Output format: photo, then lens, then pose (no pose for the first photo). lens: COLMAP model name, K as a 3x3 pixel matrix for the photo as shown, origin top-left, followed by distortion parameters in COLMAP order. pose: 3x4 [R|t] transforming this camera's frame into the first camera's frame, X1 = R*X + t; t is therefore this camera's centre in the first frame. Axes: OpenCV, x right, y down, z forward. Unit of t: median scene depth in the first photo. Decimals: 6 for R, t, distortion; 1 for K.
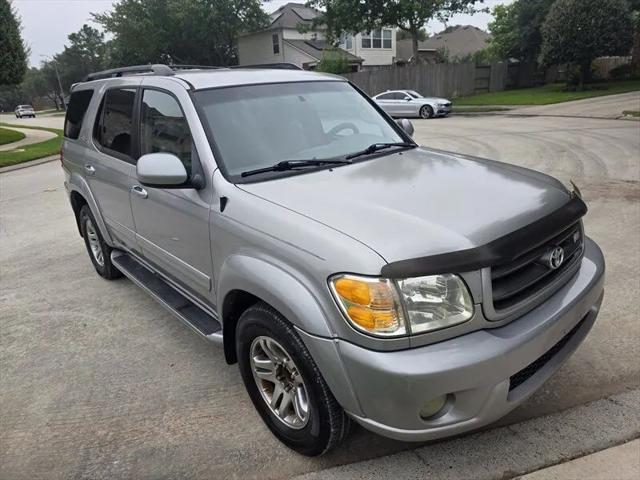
lens RADIAL K [[429.3, 0, 326.5], [0, 429.3, 235.2], [0, 0, 1]] dist [0.070399, -0.068775]
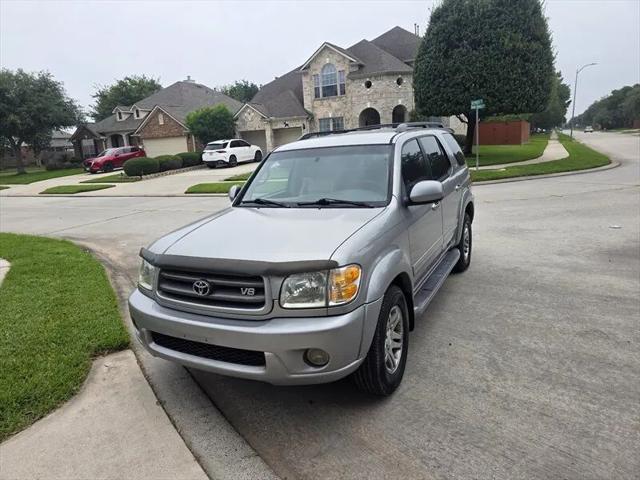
lens RADIAL K [[429.3, 0, 311.6], [0, 429.3, 229.4], [0, 0, 1]] dist [0.070399, -0.068775]
pose [[0.336478, 0.215880, -0.916613, 0.155560], [-0.258211, 0.957213, 0.130655, -0.033905], [0.905599, 0.192717, 0.377823, 0.060836]]
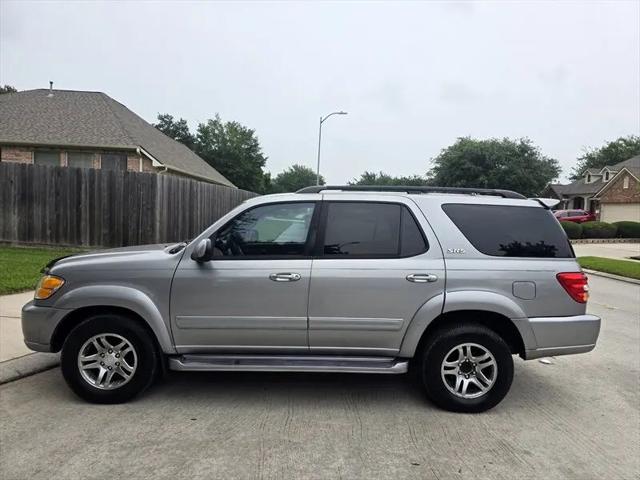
lens RADIAL K [[429.3, 0, 324.4], [0, 429.3, 237.4], [0, 0, 1]] dist [0.070399, -0.068775]
pose [[-0.655906, 0.075192, -0.751089, 0.111739], [-0.247122, 0.918802, 0.307787, -0.097467], [0.713245, 0.387490, -0.584066, 0.268313]]
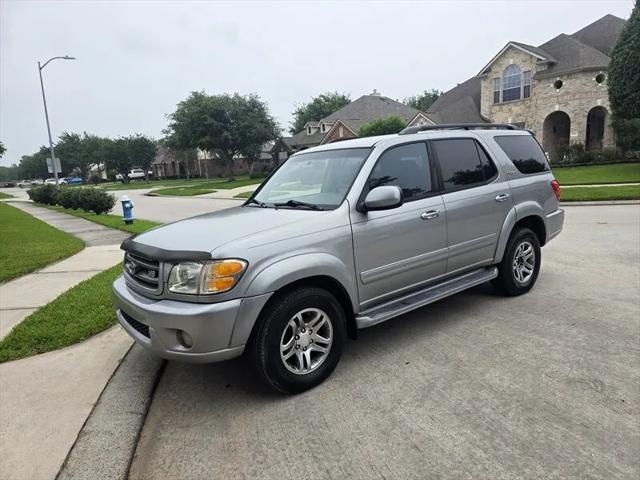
lens RADIAL K [[429.3, 0, 325.6], [0, 429.3, 244.6], [0, 0, 1]] dist [0.070399, -0.068775]
pose [[-0.064535, 0.234612, -0.969945, 0.170556], [-0.257979, 0.935008, 0.243325, -0.052111], [0.963993, 0.265929, 0.000185, 0.137942]]
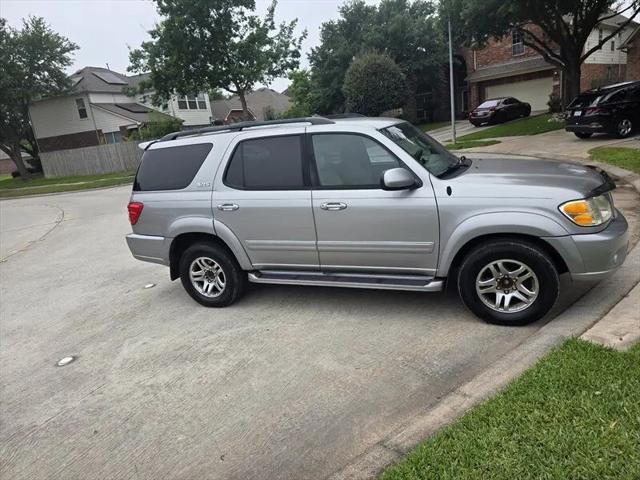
lens RADIAL K [[429.3, 0, 326.0], [0, 429.3, 244.8], [0, 0, 1]] dist [0.070399, -0.068775]
pose [[0.895705, -0.166828, 0.412165, -0.127795], [0.207907, 0.976512, -0.056564, 0.011471], [-0.393048, 0.136357, 0.909352, -0.026413]]
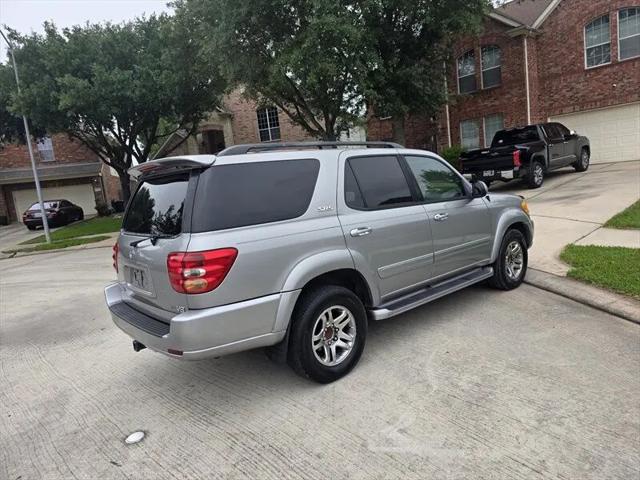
lens RADIAL K [[428.3, 0, 327.4], [0, 428.3, 238.2], [0, 0, 1]] dist [0.062374, -0.059177]
pose [[0.017623, -0.081090, 0.996551, -0.239521], [0.424539, 0.903003, 0.065970, -0.037241], [-0.905238, 0.421912, 0.050340, 0.163167]]
